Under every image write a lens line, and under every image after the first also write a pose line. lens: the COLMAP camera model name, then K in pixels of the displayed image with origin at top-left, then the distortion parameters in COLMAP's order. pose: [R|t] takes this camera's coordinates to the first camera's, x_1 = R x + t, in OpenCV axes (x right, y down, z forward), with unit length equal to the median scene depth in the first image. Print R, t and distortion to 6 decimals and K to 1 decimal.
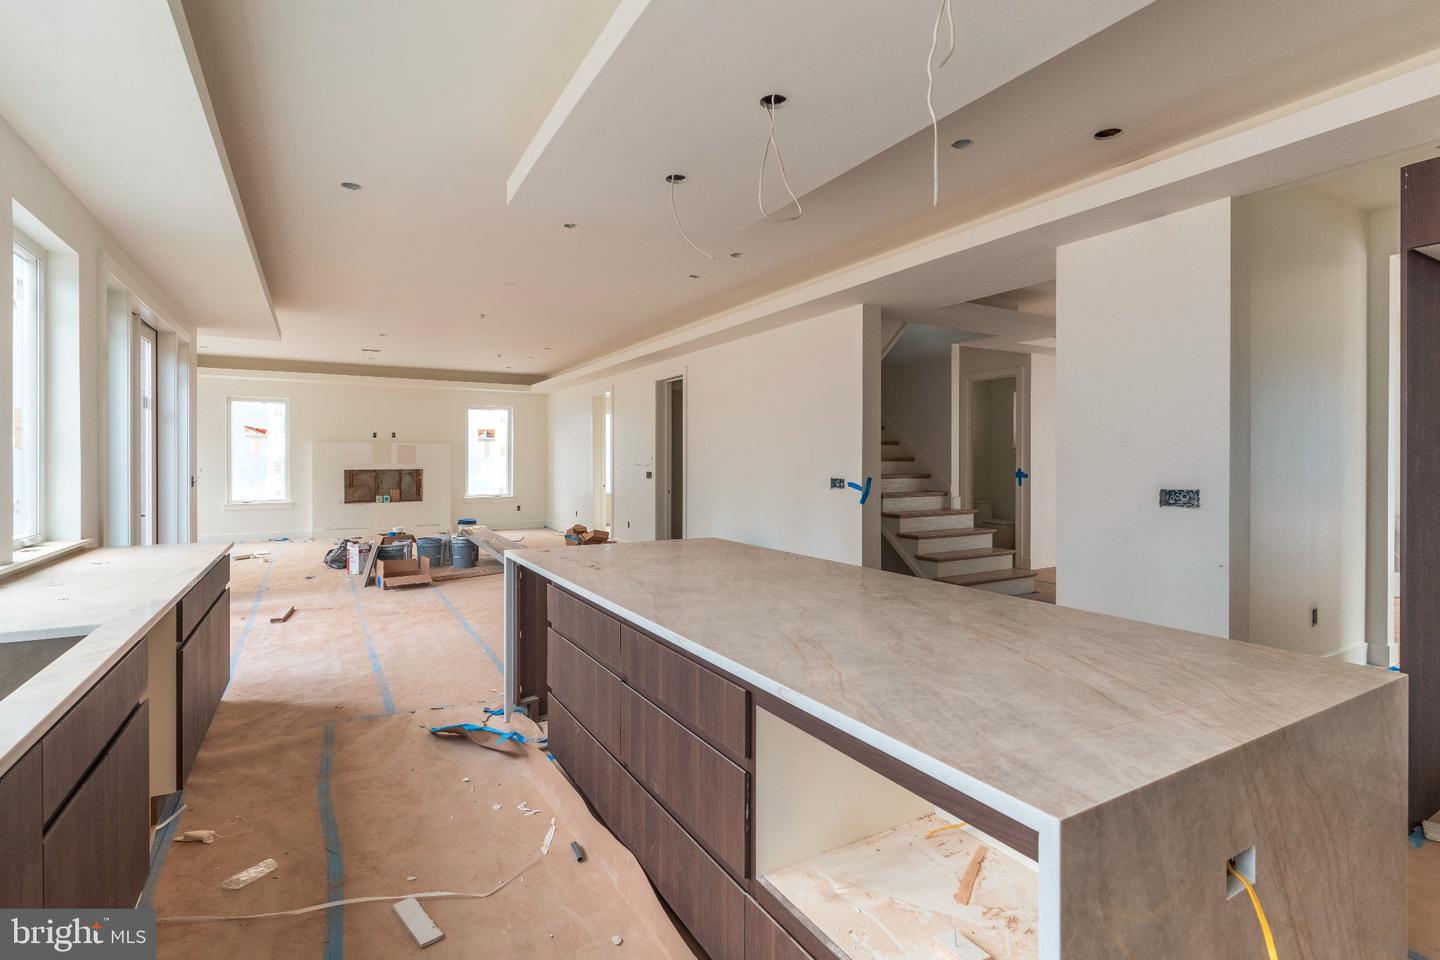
lens RADIAL K [[698.3, 0, 723.6], [0, 698.3, 464.3], [0, 0, 1]] dist [0.000079, 0.000799]
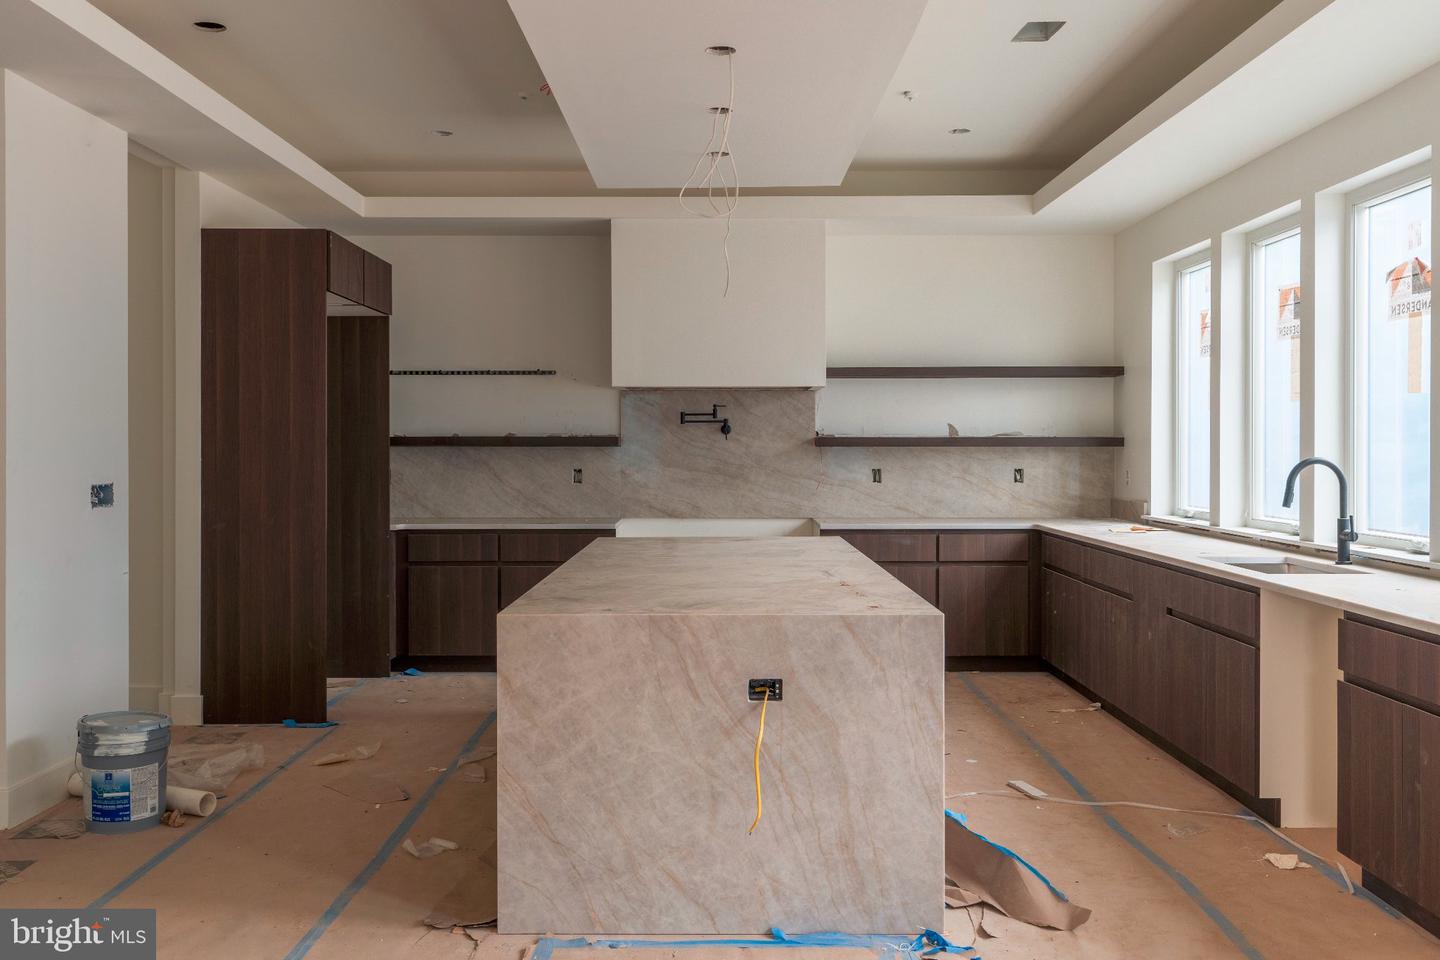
lens RADIAL K [[1313.4, 0, 720.0], [0, 1313.4, 480.0], [0, 0, 1]] dist [0.005707, -0.011546]
pose [[-0.865921, -0.013244, 0.500006, -0.827980], [0.002240, 0.999537, 0.030355, -0.014419], [-0.500177, 0.027404, -0.865490, 2.431976]]
